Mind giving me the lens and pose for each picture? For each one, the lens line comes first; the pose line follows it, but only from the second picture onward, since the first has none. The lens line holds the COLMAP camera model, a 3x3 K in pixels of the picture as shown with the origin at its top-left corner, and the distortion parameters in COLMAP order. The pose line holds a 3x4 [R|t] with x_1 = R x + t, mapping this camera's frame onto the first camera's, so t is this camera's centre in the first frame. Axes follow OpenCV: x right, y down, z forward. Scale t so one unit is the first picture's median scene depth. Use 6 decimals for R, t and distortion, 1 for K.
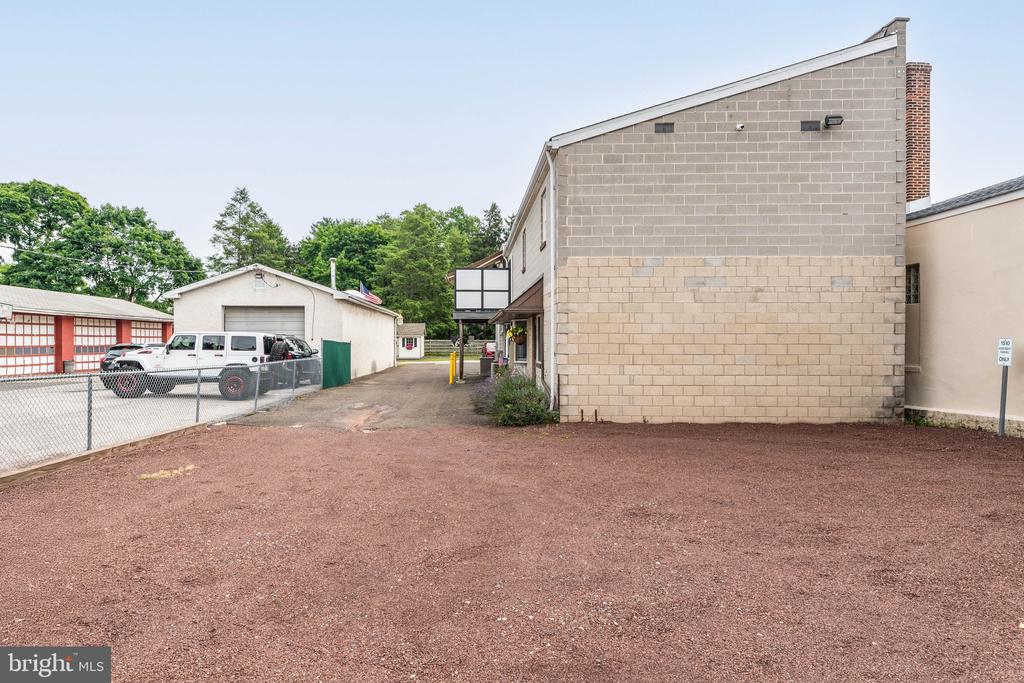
lens RADIAL K [[589.4, 0, 512.0], [0, 589.4, 341.5], [0, 0, 1]] dist [-0.000885, 0.000103]
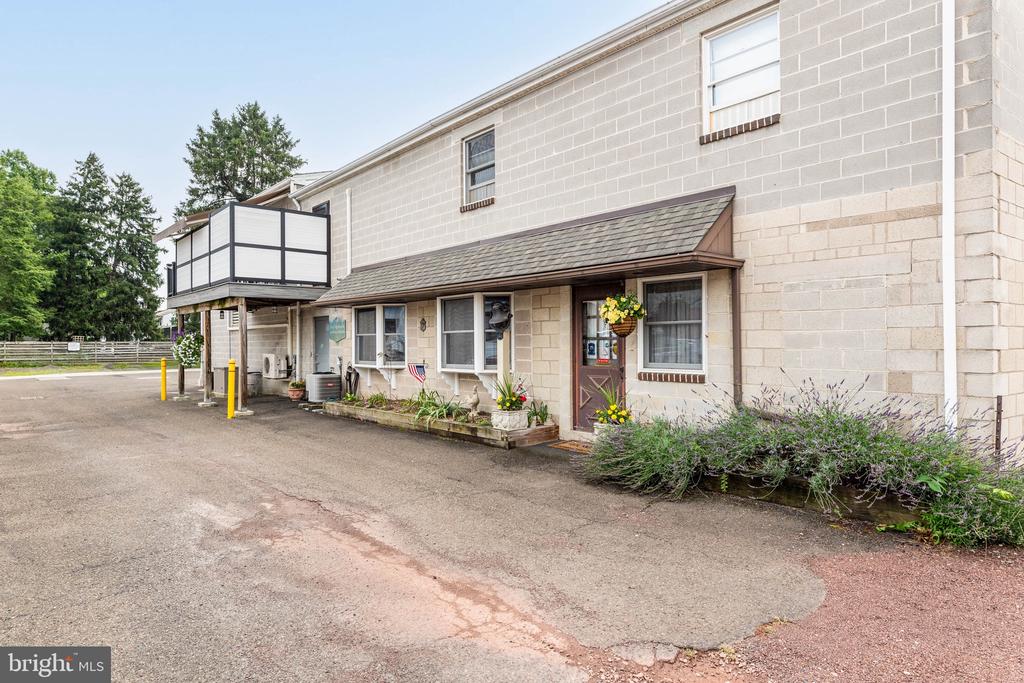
lens RADIAL K [[589.4, 0, 512.0], [0, 589.4, 341.5], [0, 0, 1]] dist [-0.000885, 0.000103]
pose [[0.795695, -0.005050, 0.605676, -0.218957], [0.007363, 0.999972, -0.001336, 0.005886], [-0.605653, 0.005523, 0.795710, 0.410504]]
